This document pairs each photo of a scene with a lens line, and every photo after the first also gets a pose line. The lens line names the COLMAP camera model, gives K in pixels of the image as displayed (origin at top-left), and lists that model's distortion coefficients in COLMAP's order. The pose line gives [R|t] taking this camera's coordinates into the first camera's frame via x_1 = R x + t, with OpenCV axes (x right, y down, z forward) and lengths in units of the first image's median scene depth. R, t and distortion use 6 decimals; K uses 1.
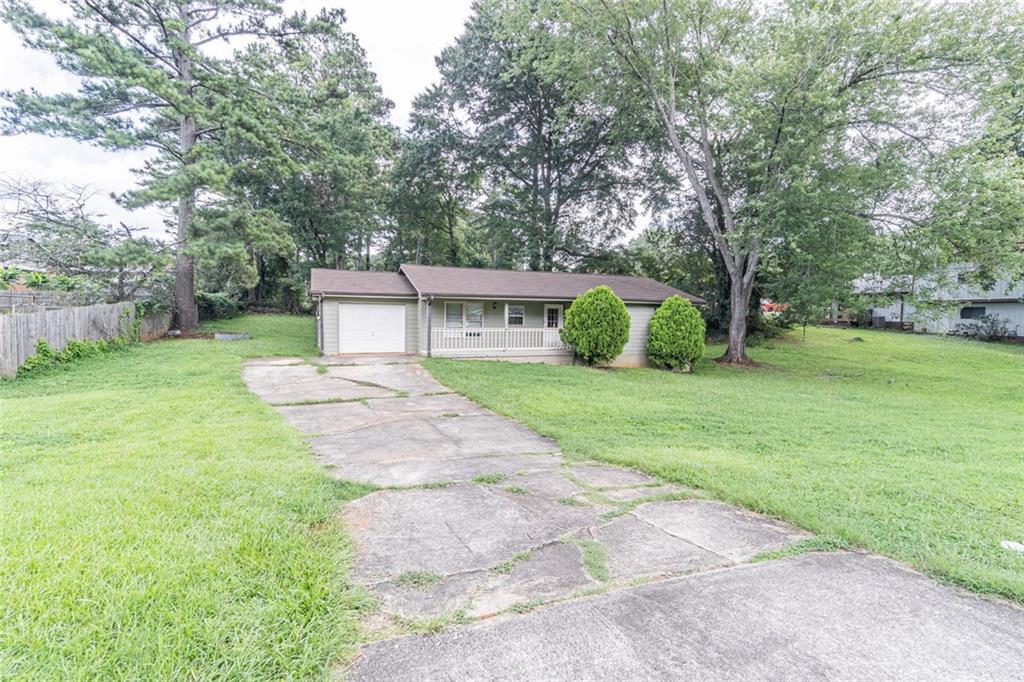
lens RADIAL K [[487.6, 0, 511.3], [0, 487.6, 340.3], [0, 0, 1]] dist [-0.011003, 0.000856]
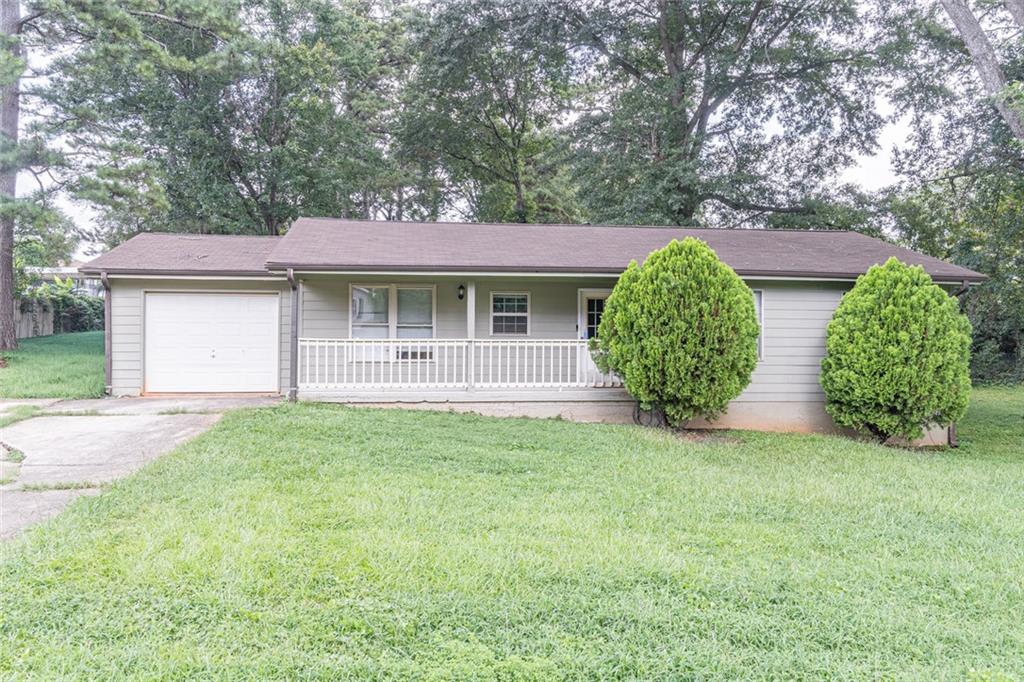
lens RADIAL K [[805.3, 0, 506.9], [0, 805.3, 337.5], [0, 0, 1]] dist [-0.002472, 0.009871]
pose [[0.967348, -0.010229, -0.253245, 0.217648], [-0.004128, 0.998417, -0.056098, 0.015645], [0.253418, 0.055311, 0.965774, 0.287988]]
